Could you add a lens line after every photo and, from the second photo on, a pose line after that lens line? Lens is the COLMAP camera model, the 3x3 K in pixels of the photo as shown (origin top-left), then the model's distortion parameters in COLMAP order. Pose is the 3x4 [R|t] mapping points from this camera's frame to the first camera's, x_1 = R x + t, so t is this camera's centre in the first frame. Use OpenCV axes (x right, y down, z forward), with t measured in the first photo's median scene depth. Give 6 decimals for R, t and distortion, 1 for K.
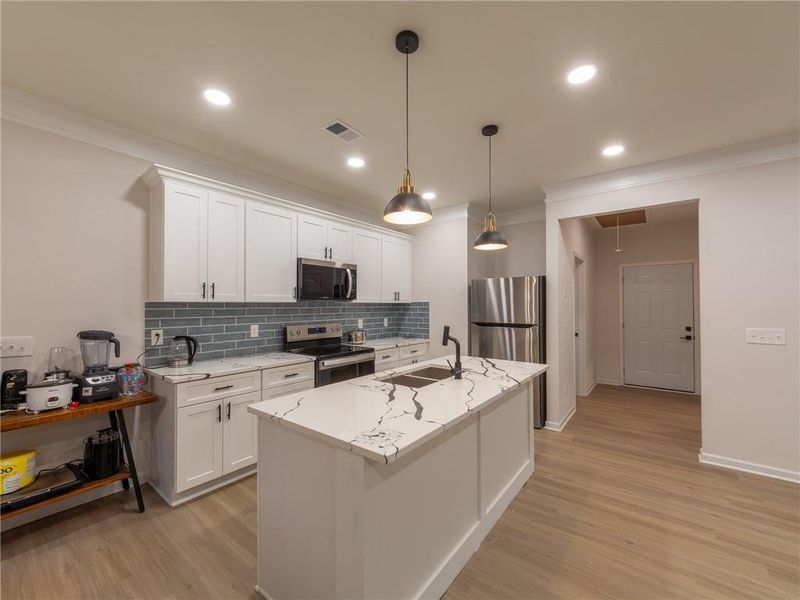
lens RADIAL K [[325.7, 0, 402.2], [0, 325.7, 301.0], [0, 0, 1]] dist [0.001741, -0.000049]
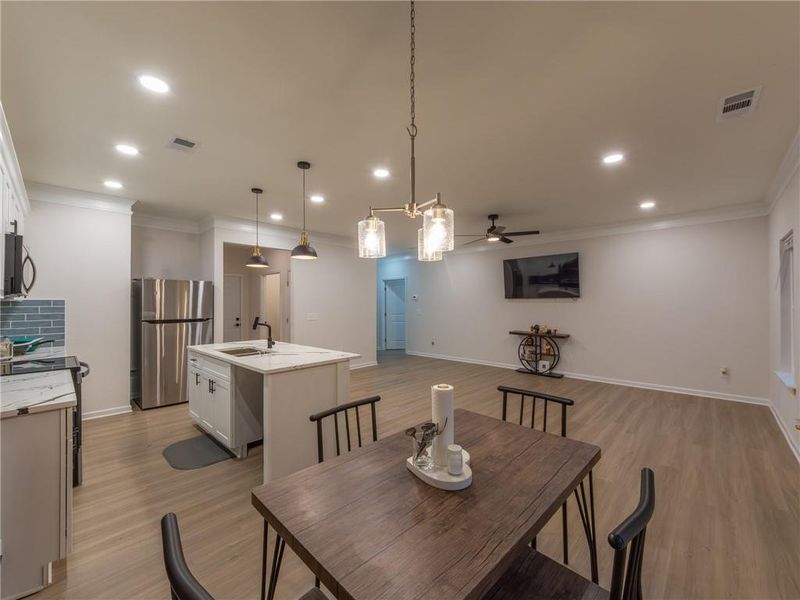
lens RADIAL K [[330.2, 0, 402.2], [0, 330.2, 300.3], [0, 0, 1]] dist [0.000838, -0.000226]
pose [[0.096873, 0.009310, 0.995253, -0.917002], [-0.006706, 0.999940, -0.008701, 0.006787], [-0.995274, -0.005831, 0.096930, 0.114006]]
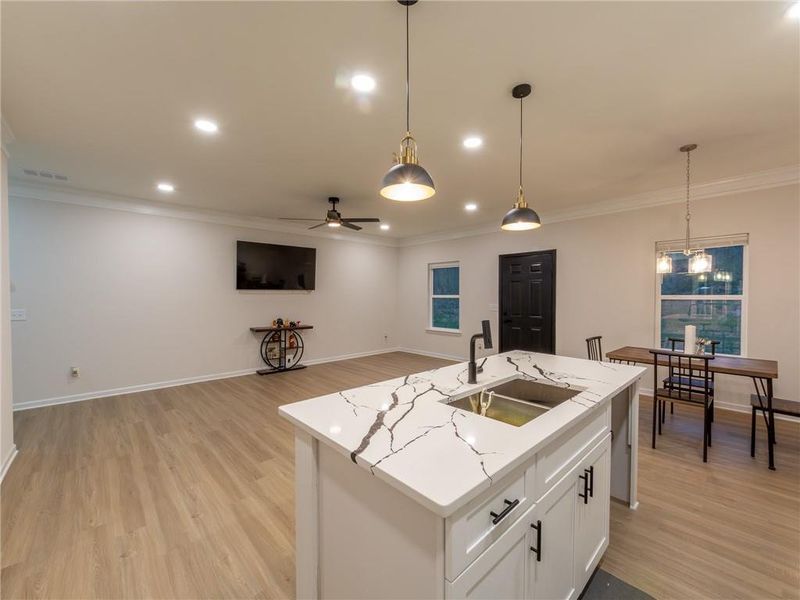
lens RADIAL K [[330.2, 0, 402.2], [0, 330.2, 300.3], [0, 0, 1]] dist [0.000838, -0.000226]
pose [[-0.987688, 0.000146, 0.156435, 0.141015], [0.001146, 0.999979, 0.006306, 0.019364], [-0.156431, 0.006407, -0.987668, 1.185878]]
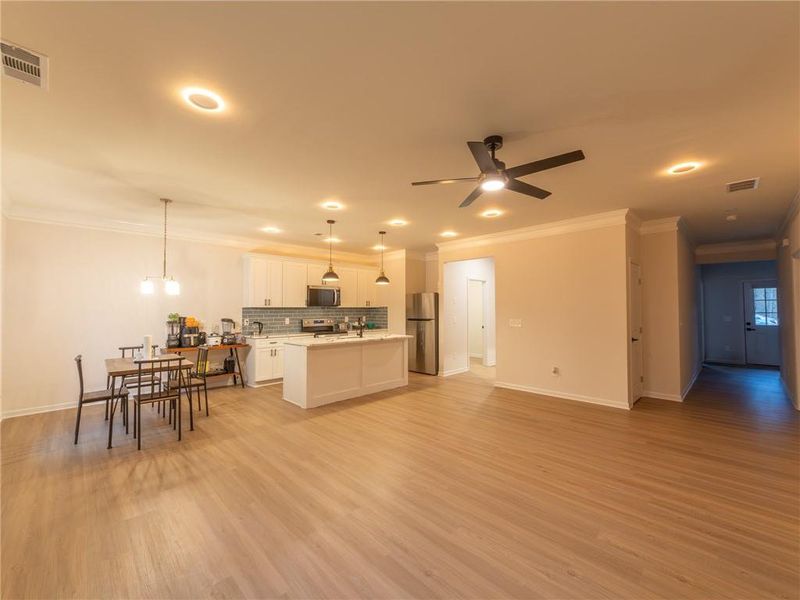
lens RADIAL K [[330.2, 0, 402.2], [0, 330.2, 300.3], [0, 0, 1]] dist [0.000838, -0.000226]
pose [[0.991733, -0.004809, -0.128230, 0.529335], [0.002890, 0.999881, -0.015147, -0.006315], [0.128288, 0.014651, 0.991629, -0.969461]]
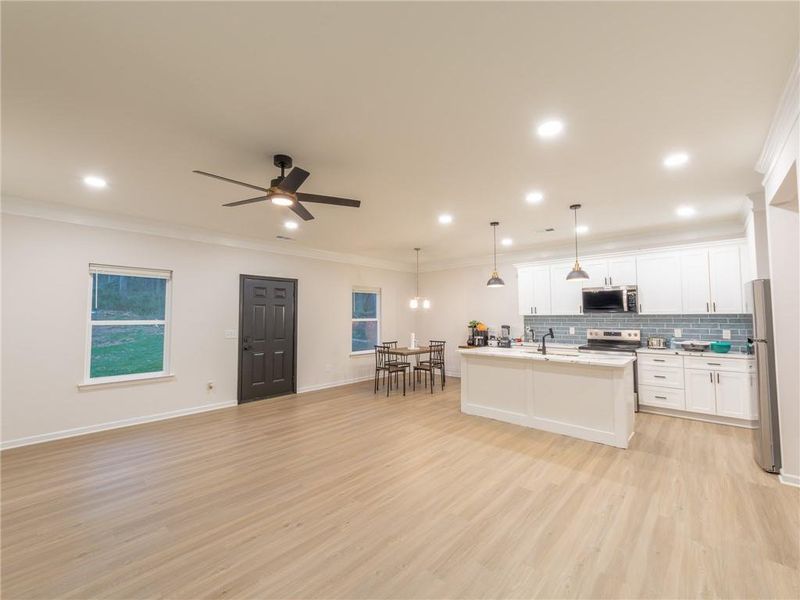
lens RADIAL K [[330.2, 0, 402.2], [0, 330.2, 300.3], [0, 0, 1]] dist [0.000838, -0.000226]
pose [[-0.085230, -0.051141, -0.995048, 1.440437], [0.014771, 0.998507, -0.052584, 0.005037], [0.996252, -0.019180, -0.084348, 0.211319]]
